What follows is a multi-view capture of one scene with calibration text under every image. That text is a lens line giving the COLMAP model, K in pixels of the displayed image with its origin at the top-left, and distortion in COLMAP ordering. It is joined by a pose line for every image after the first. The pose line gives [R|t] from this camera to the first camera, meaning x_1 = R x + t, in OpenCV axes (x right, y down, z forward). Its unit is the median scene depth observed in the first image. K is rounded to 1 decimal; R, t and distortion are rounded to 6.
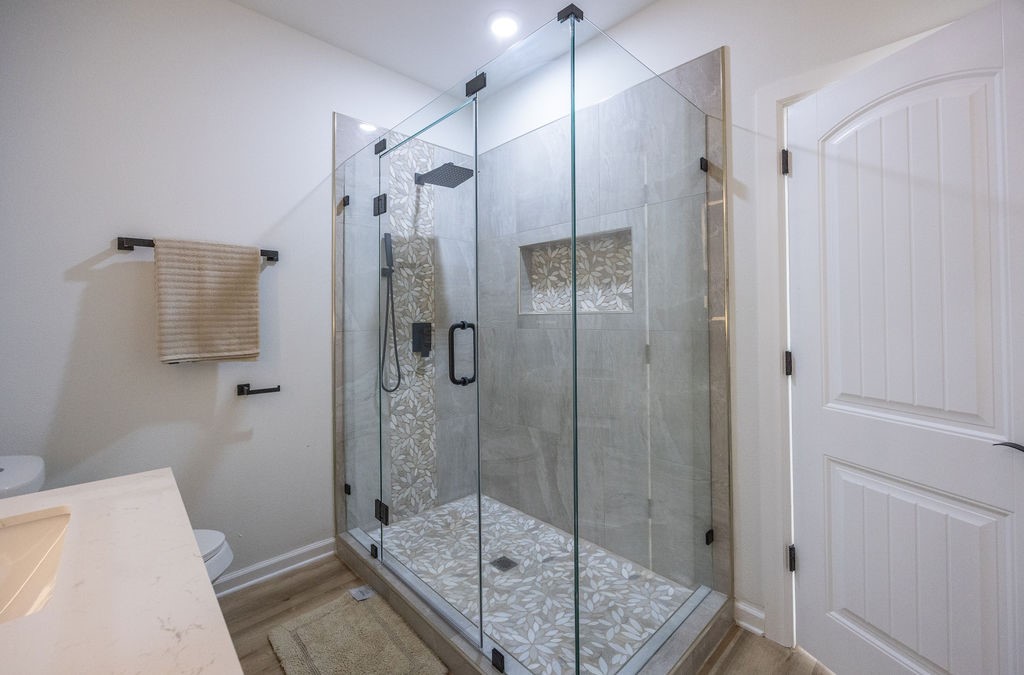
lens RADIAL K [[421.9, 0, 510.5], [0, 421.9, 308.8], [0, 0, 1]] dist [0.000014, 0.000028]
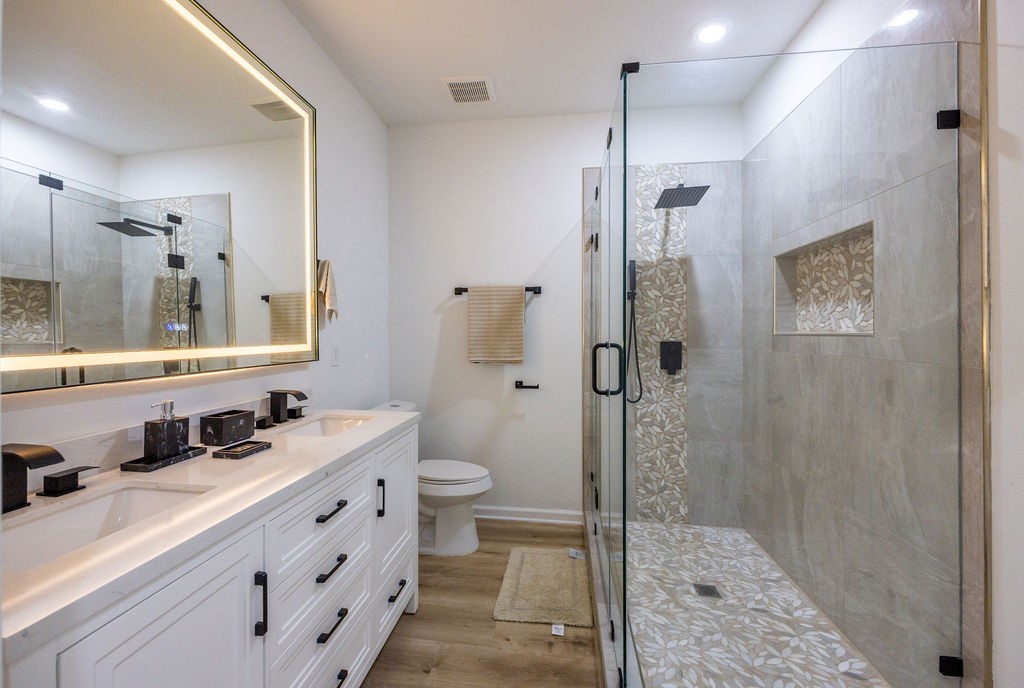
lens RADIAL K [[447.0, 0, 510.7], [0, 447.0, 331.0], [0, 0, 1]] dist [0.000058, 0.000183]
pose [[0.643039, 0.008116, -0.765791, 0.423977], [0.005219, 0.999874, 0.014980, -0.012517], [0.765816, -0.013629, 0.642915, -0.003773]]
